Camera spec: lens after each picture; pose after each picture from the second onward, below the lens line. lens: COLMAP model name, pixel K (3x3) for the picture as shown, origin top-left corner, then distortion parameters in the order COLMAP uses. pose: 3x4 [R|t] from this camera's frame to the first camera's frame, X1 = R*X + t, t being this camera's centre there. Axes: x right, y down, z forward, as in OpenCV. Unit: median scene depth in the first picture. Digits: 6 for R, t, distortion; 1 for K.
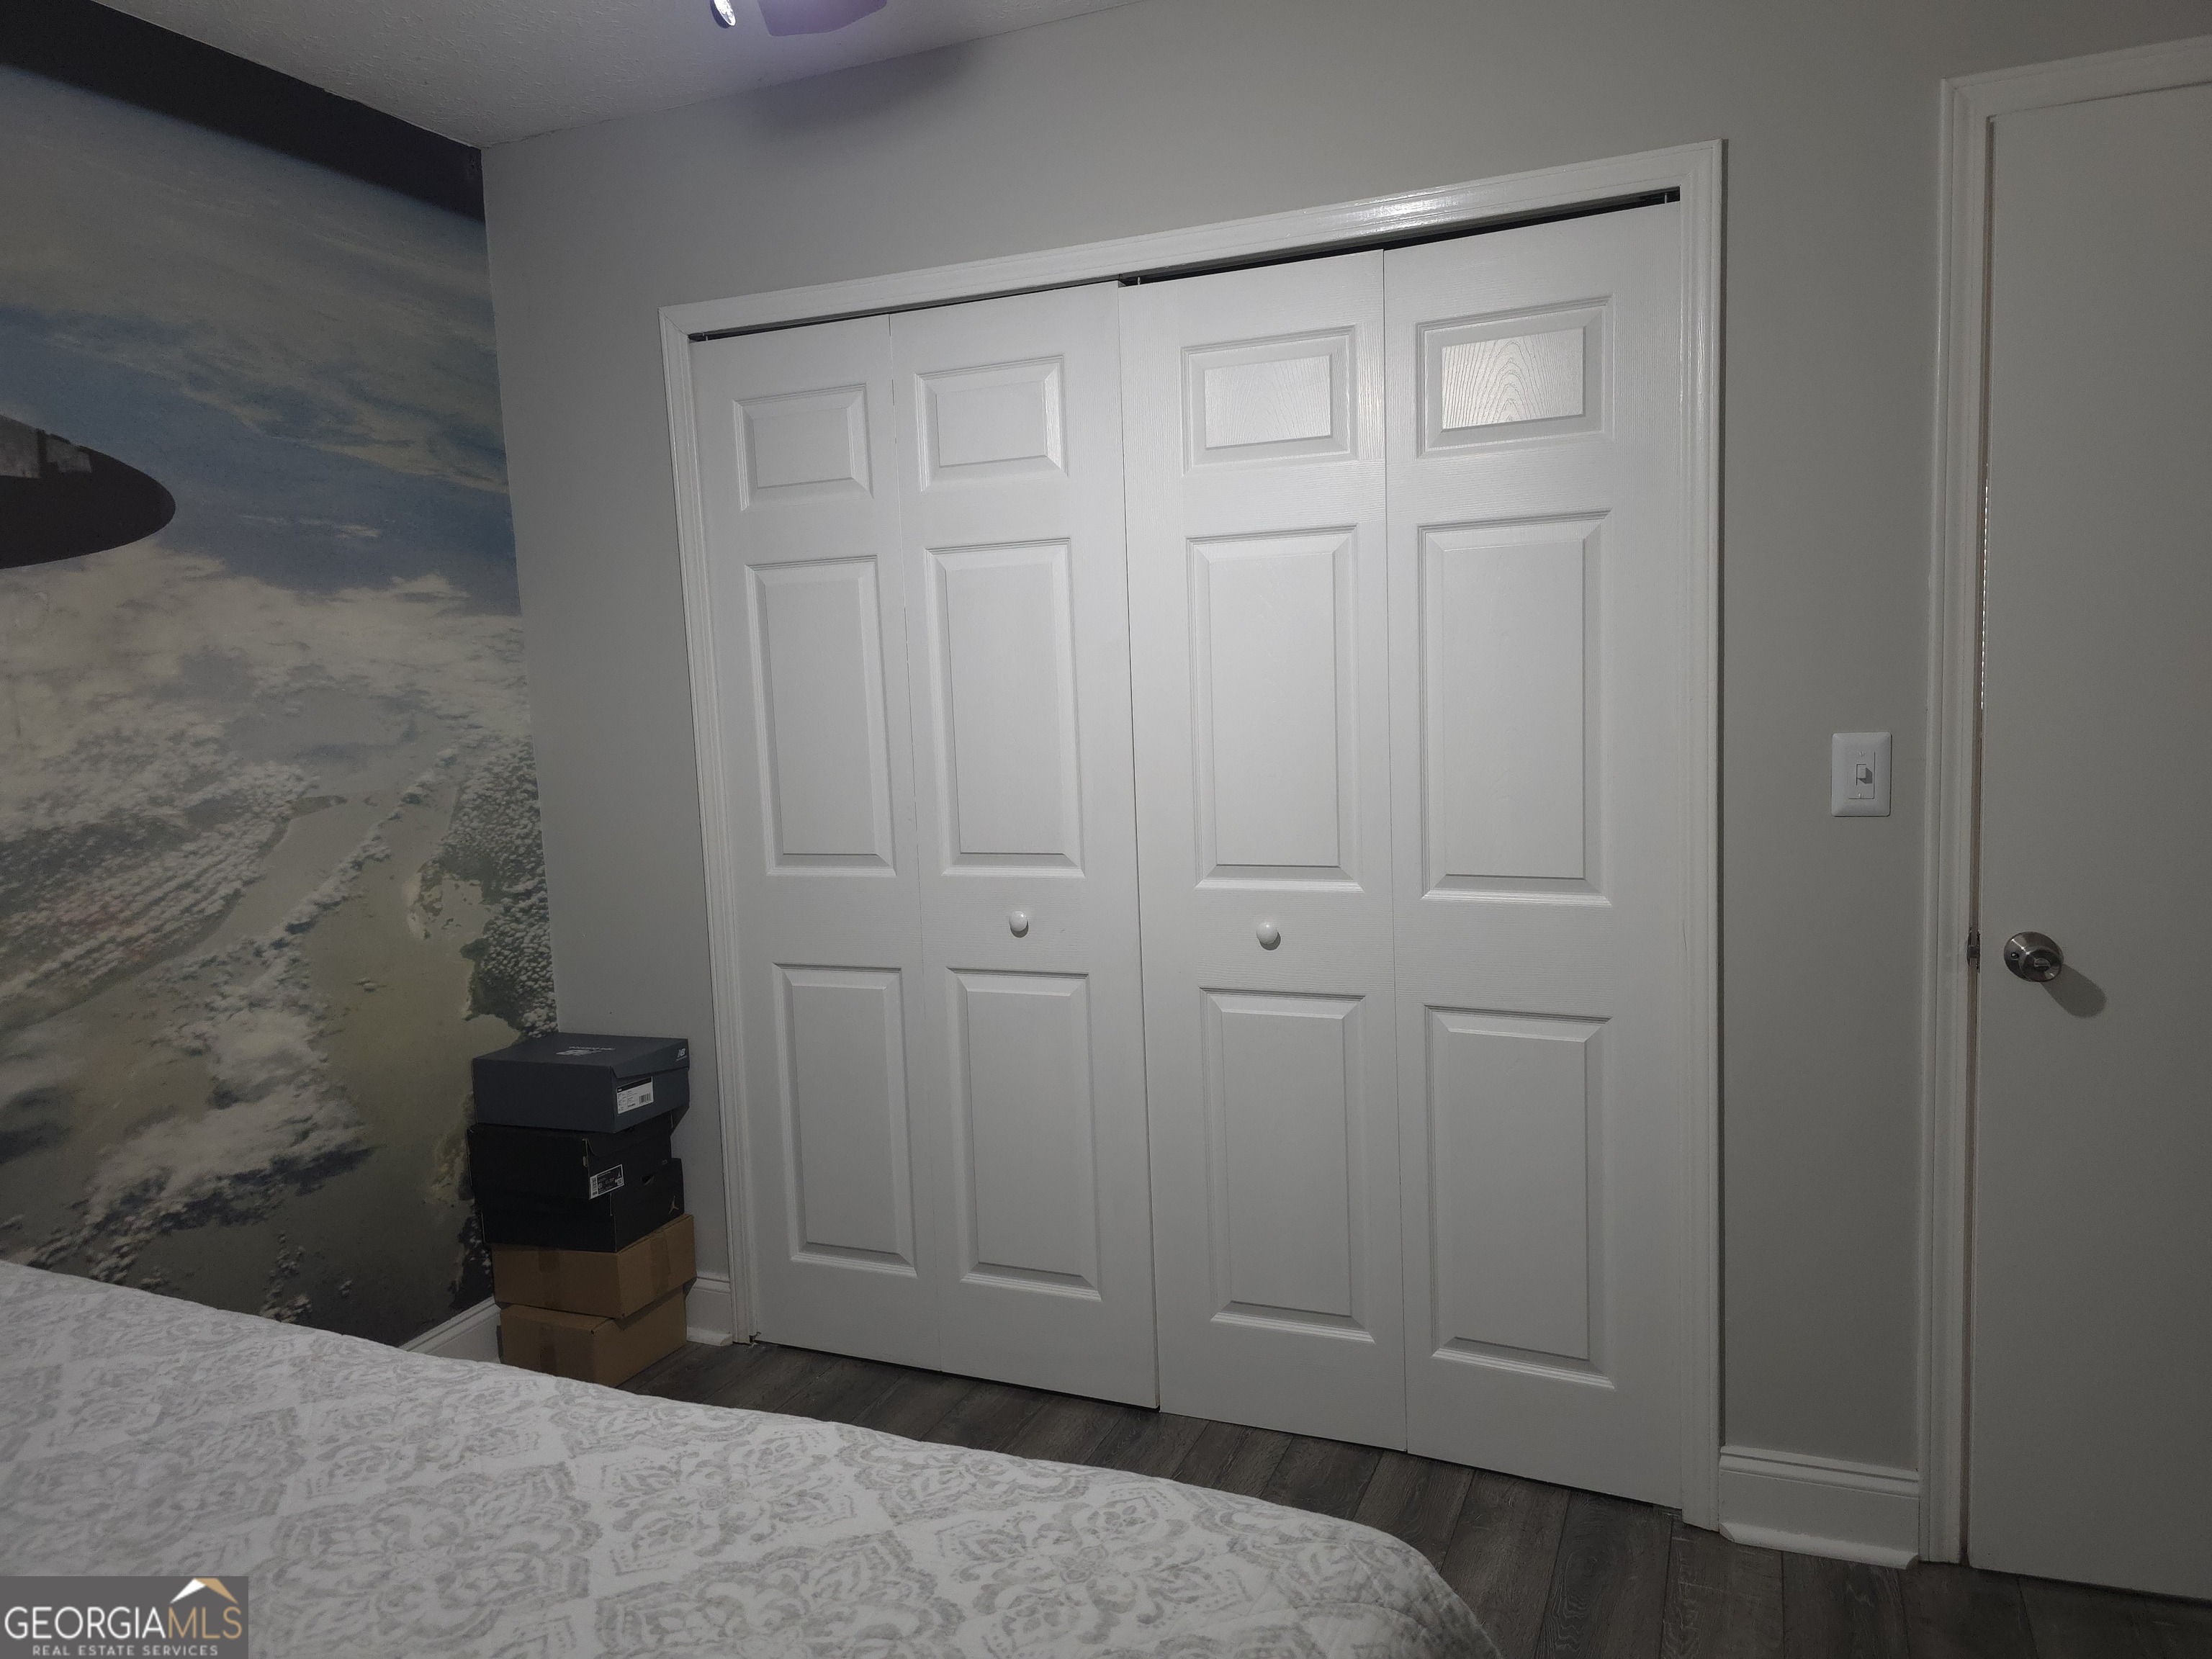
lens RADIAL K [[1476.2, 0, 1104.7], [0, 1476.2, 822.9], [0, 0, 1]] dist [0.071167, -0.072312]
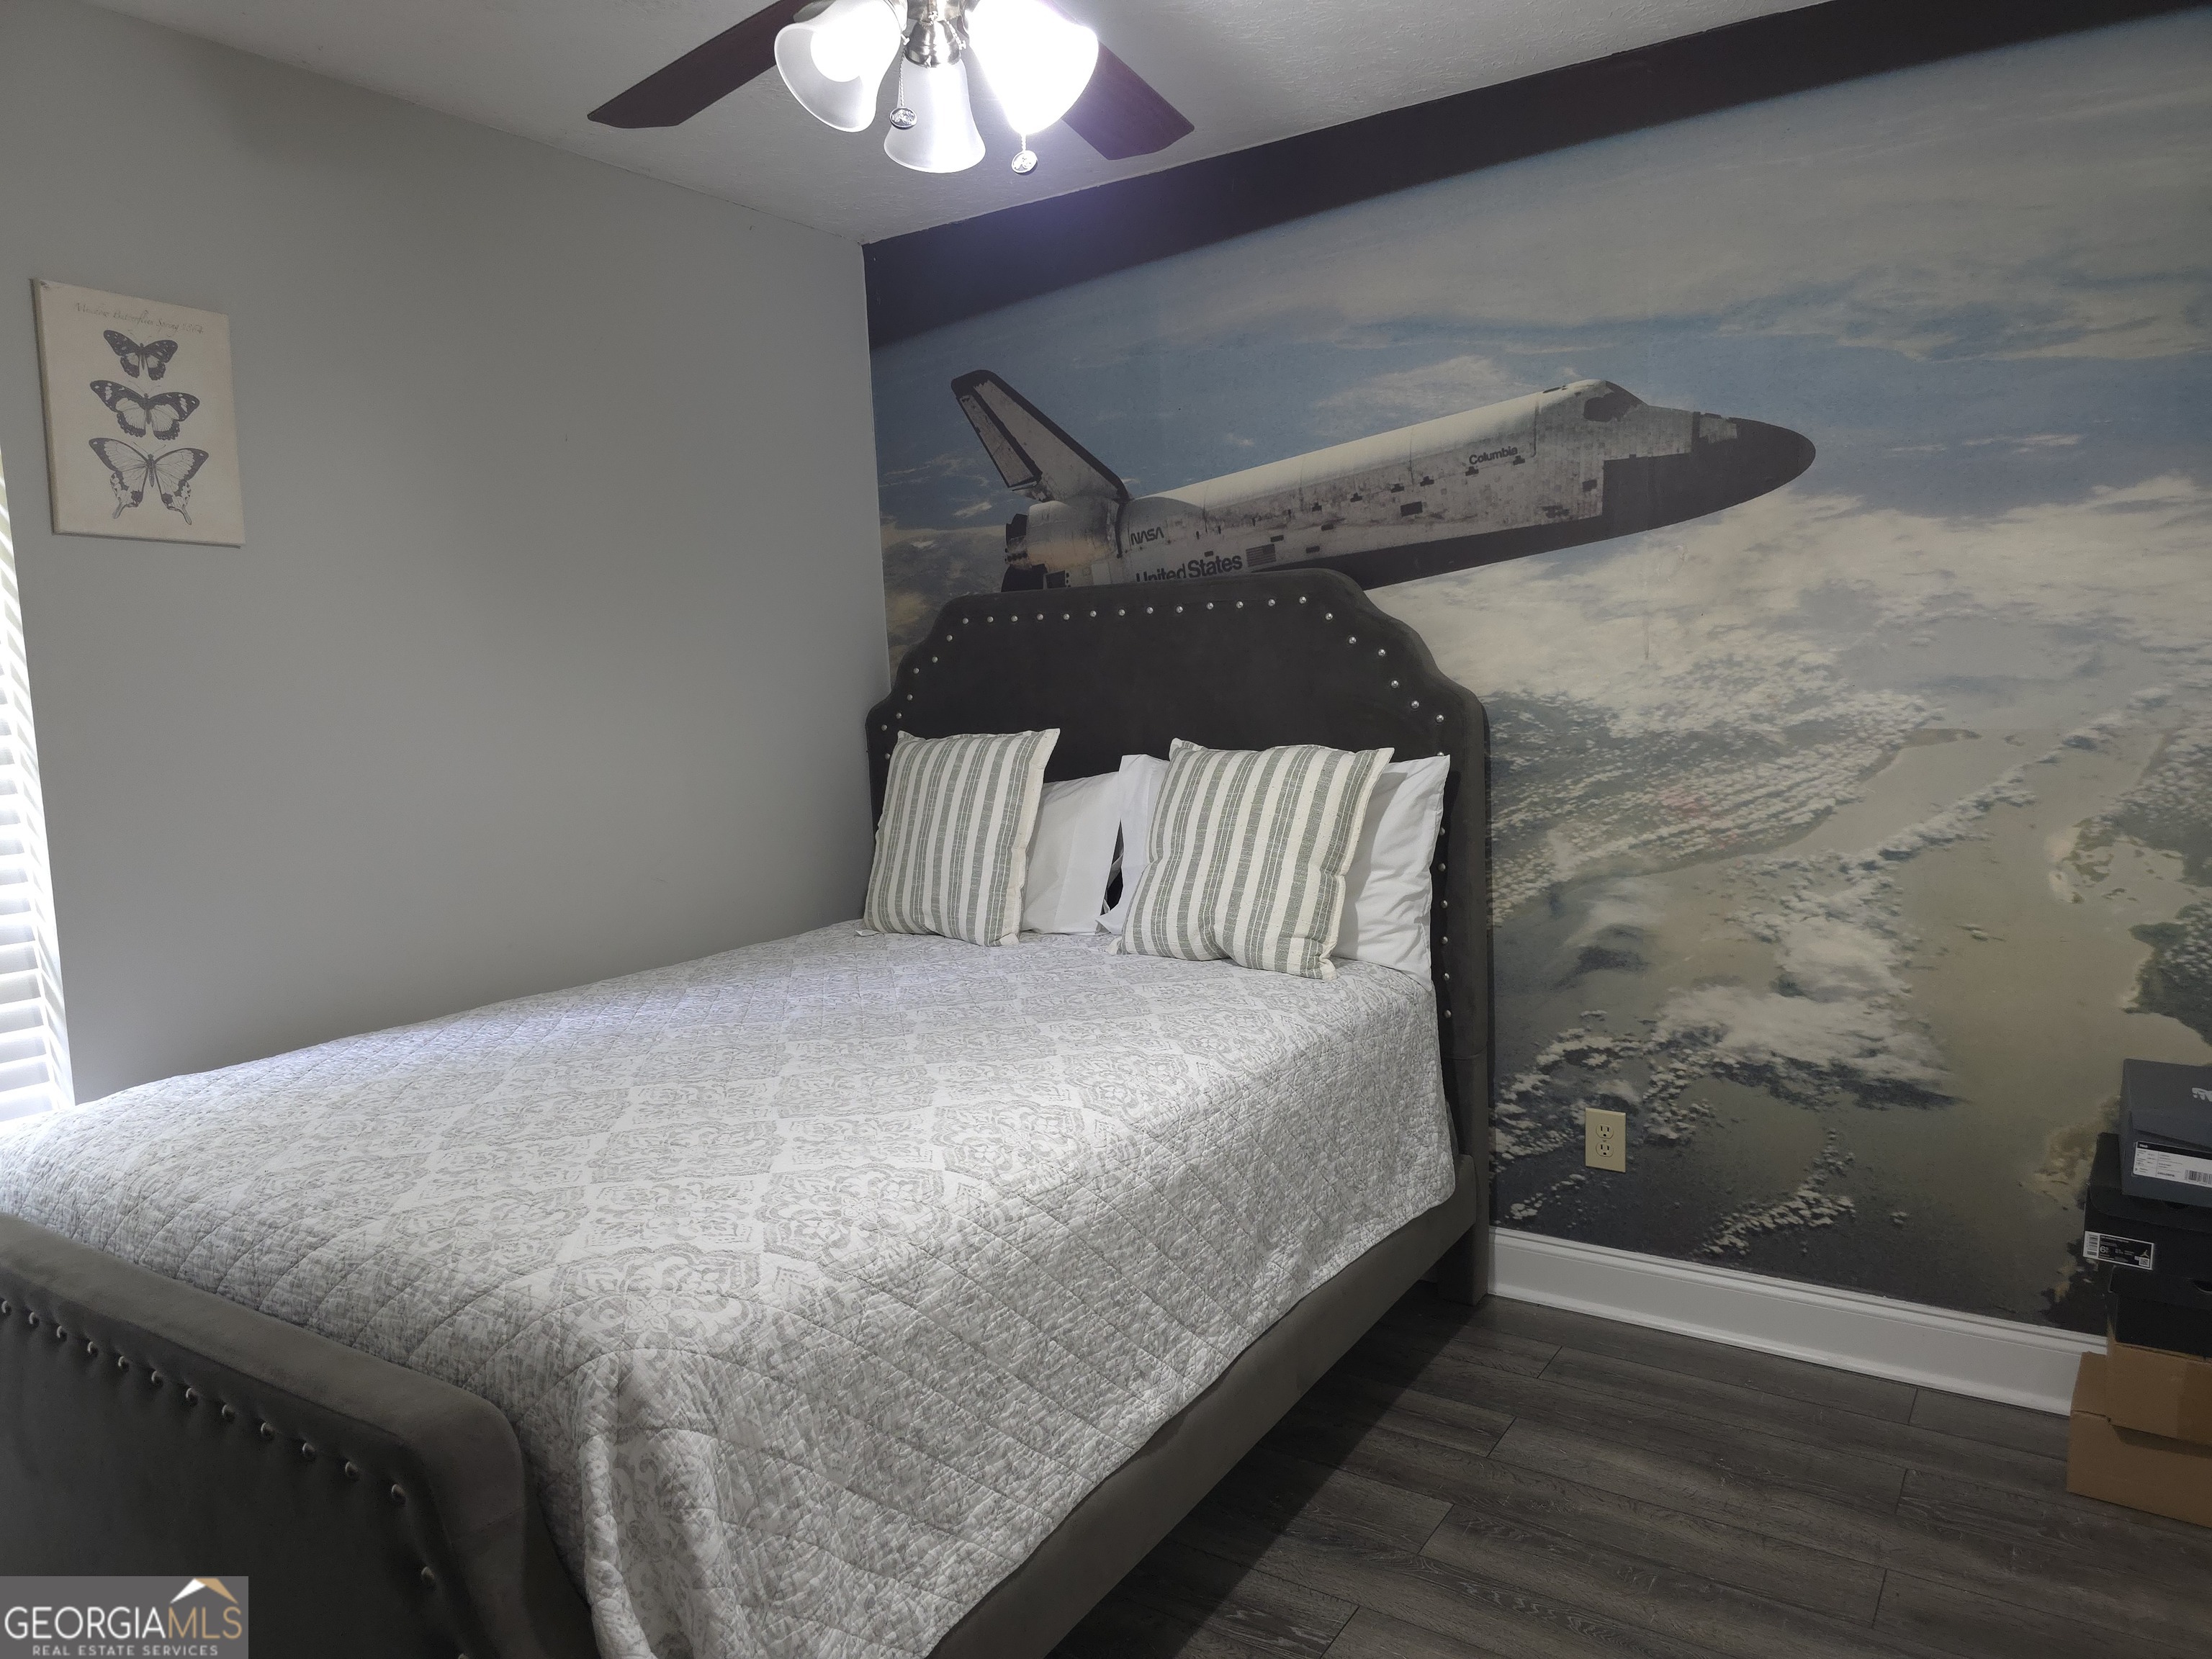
lens RADIAL K [[1476.2, 0, 1106.9], [0, 1476.2, 830.6], [0, 0, 1]] dist [0.071167, -0.072312]
pose [[-0.172782, 0.160695, -0.971763, 0.560252], [-0.063882, 0.982696, 0.173862, -0.092299], [0.982886, 0.092118, -0.159527, 0.659278]]
